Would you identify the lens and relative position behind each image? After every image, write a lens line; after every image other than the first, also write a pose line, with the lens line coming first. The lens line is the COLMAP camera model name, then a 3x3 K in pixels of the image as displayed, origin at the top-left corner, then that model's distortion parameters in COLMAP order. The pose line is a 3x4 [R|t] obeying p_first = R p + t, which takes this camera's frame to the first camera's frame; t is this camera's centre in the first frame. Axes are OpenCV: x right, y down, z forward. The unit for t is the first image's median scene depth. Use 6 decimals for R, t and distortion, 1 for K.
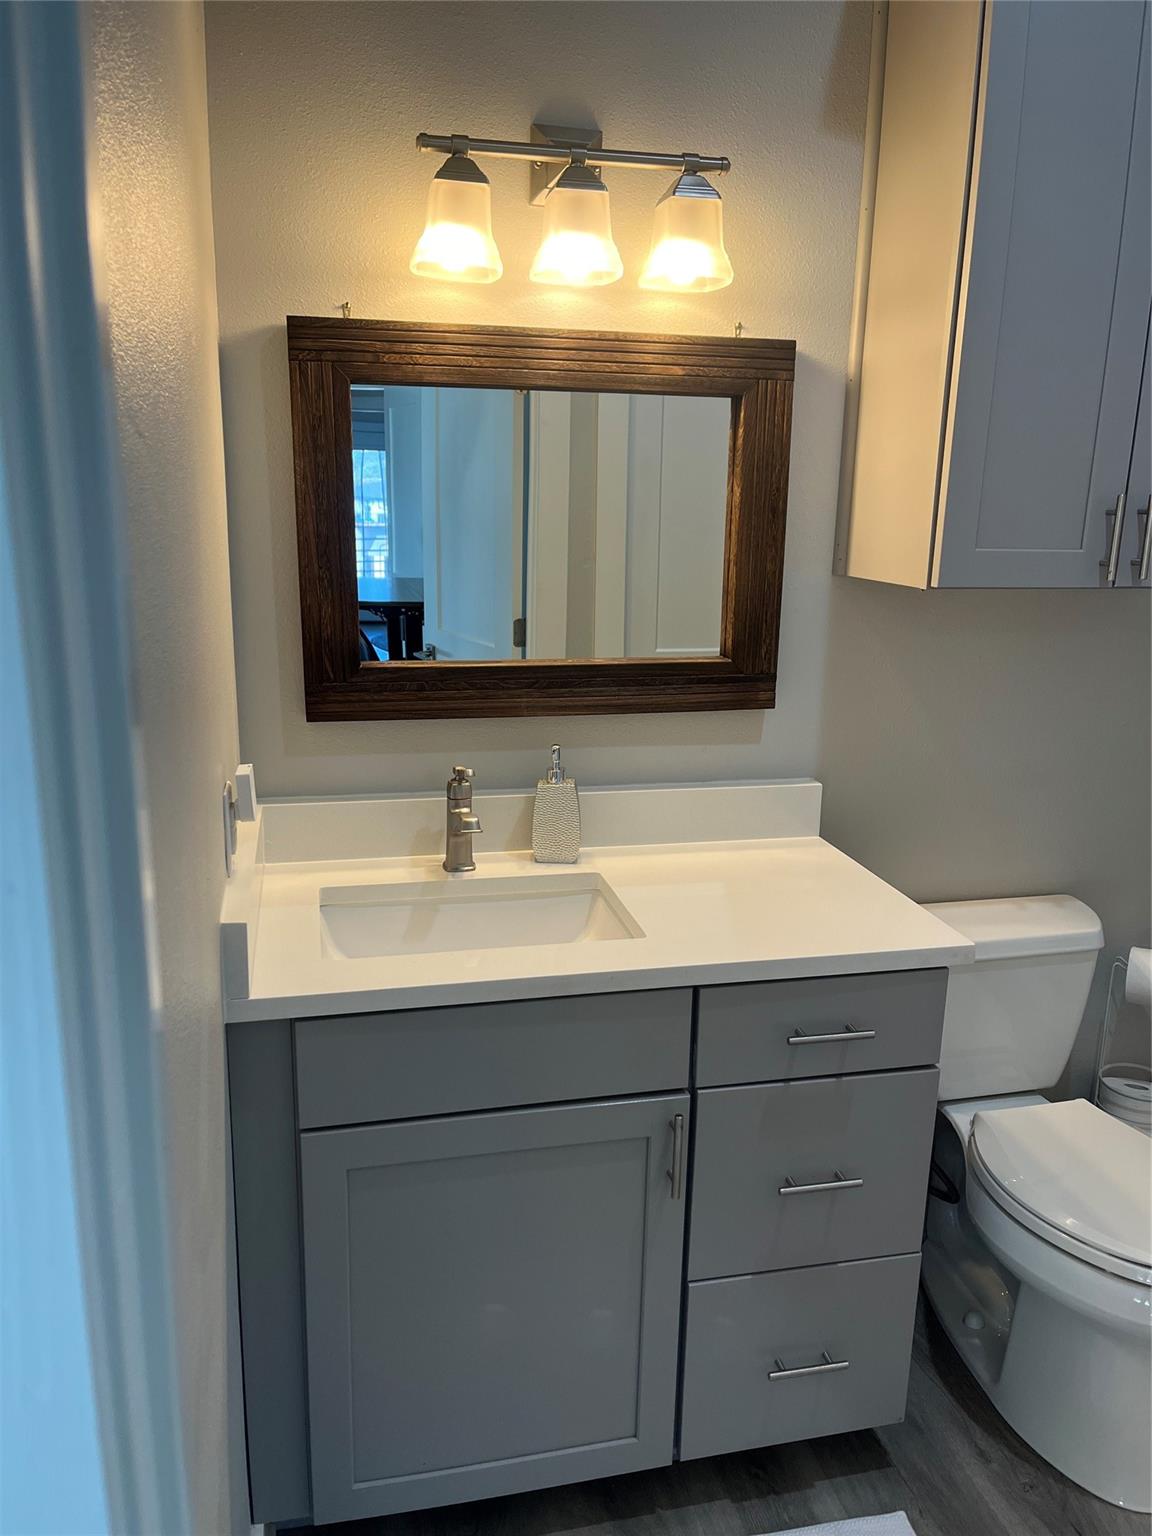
lens RADIAL K [[1167.9, 0, 576.0], [0, 1167.9, 768.0], [0, 0, 1]] dist [0.049921, -0.000037]
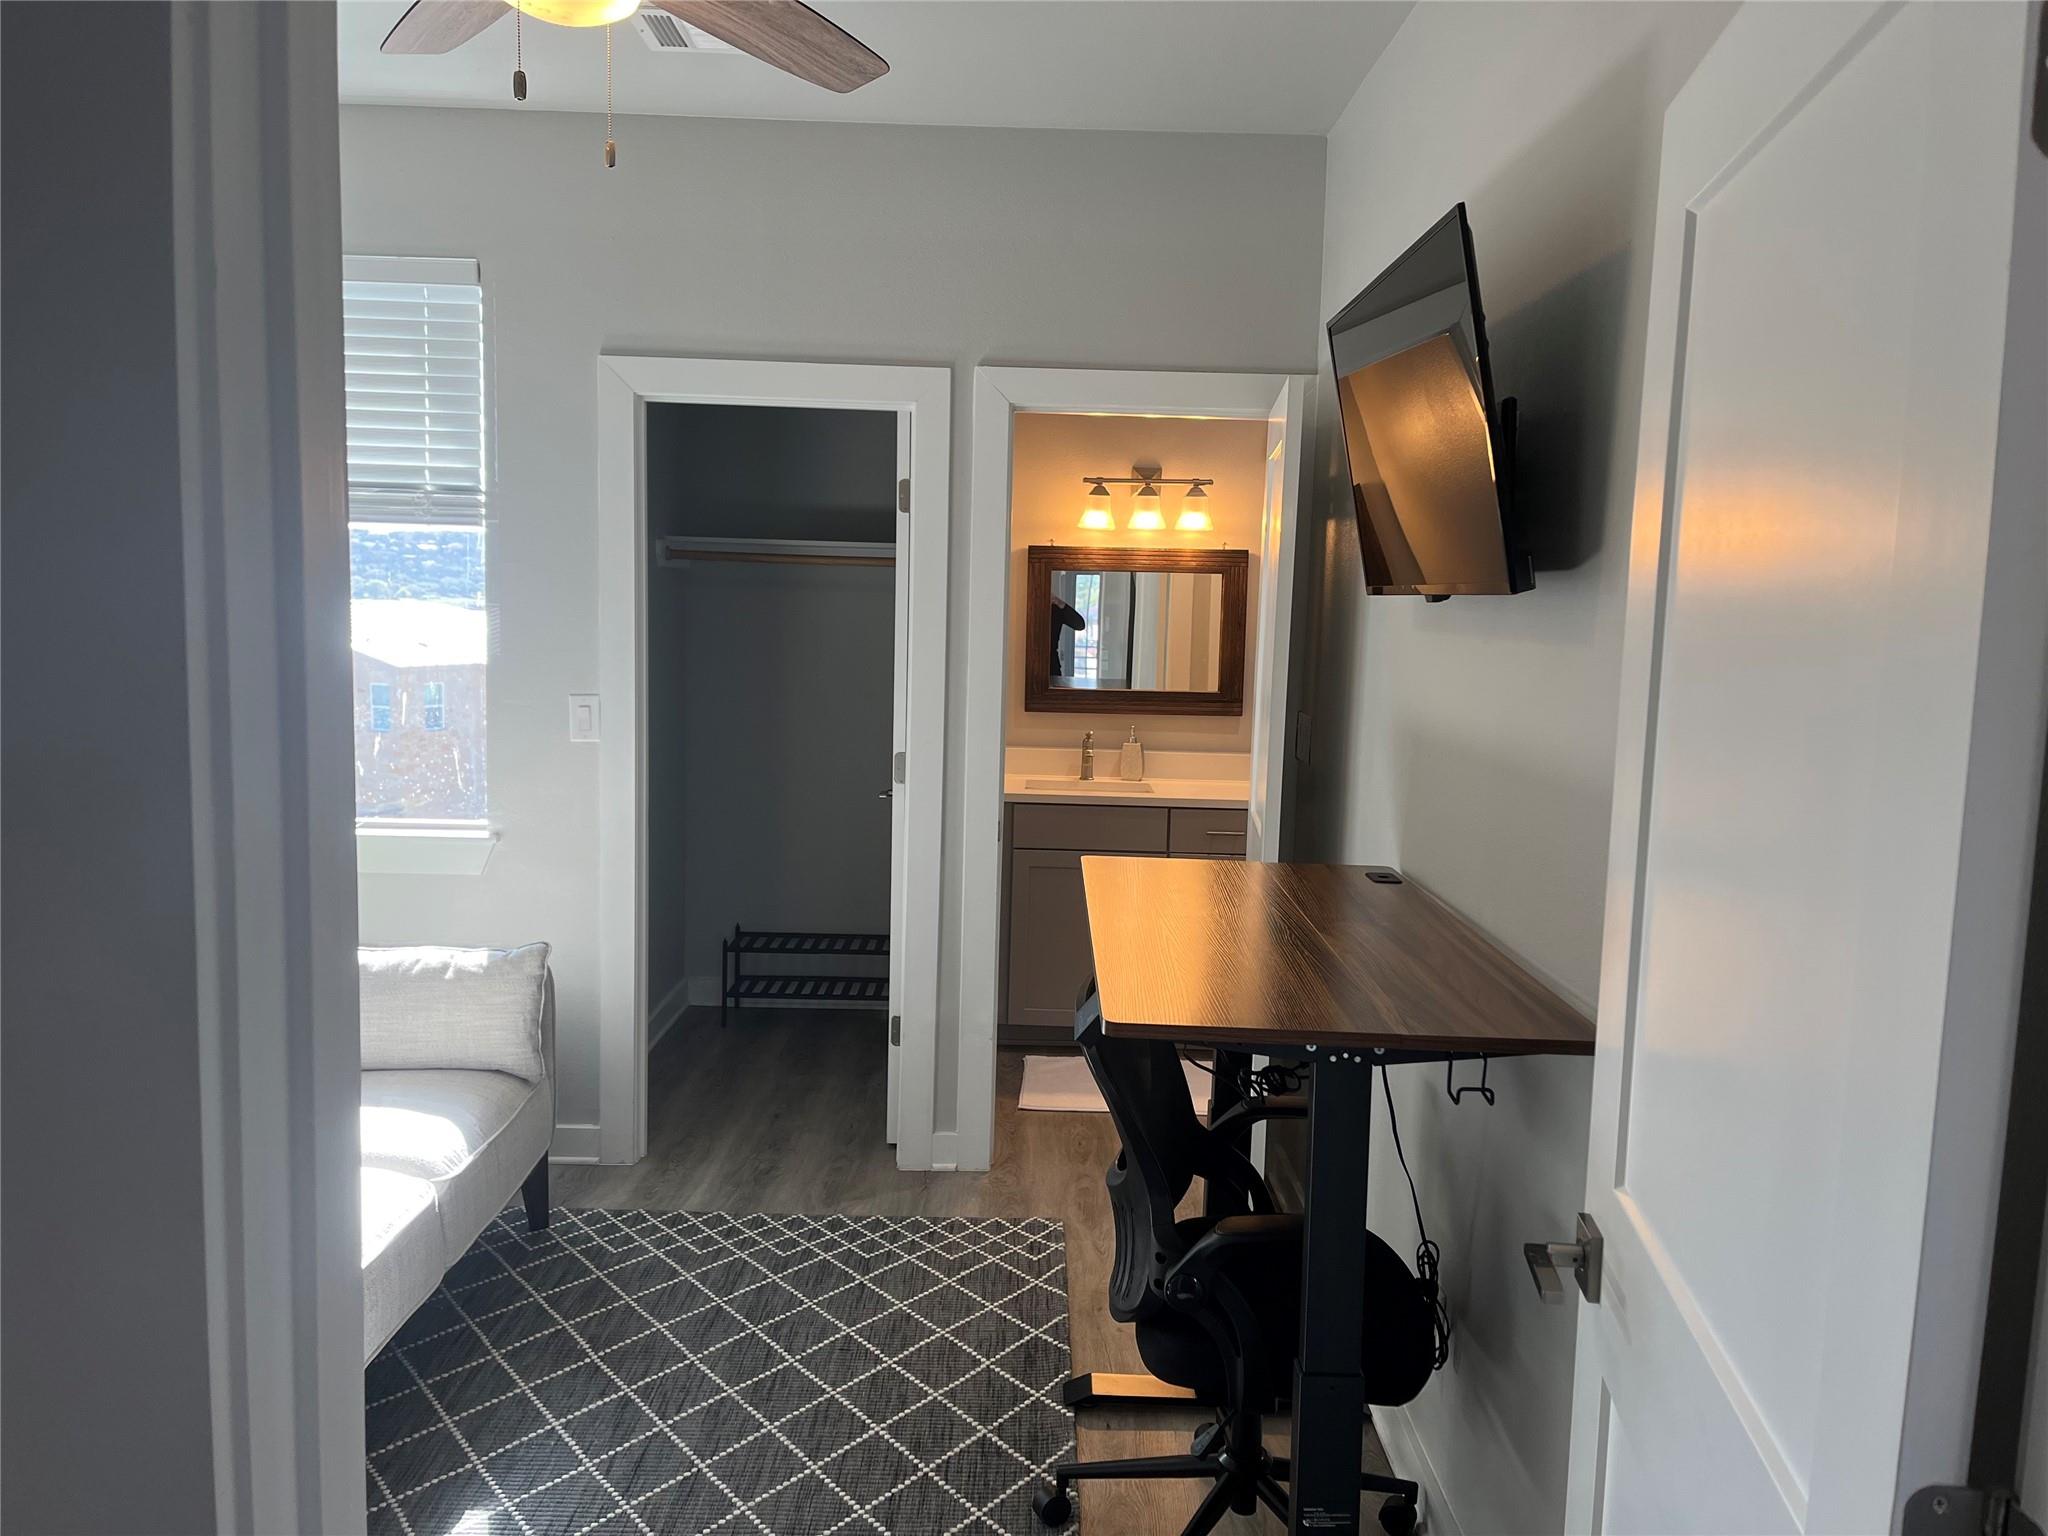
lens RADIAL K [[1557.8, 0, 1024.0], [0, 1557.8, 768.0], [0, 0, 1]] dist [0.105192, -0.130244]
pose [[0.975369, 0.036393, -0.217555, 0.422309], [-0.064616, 0.990169, -0.124055, 0.433941], [0.210902, 0.135057, 0.968132, -1.874977]]
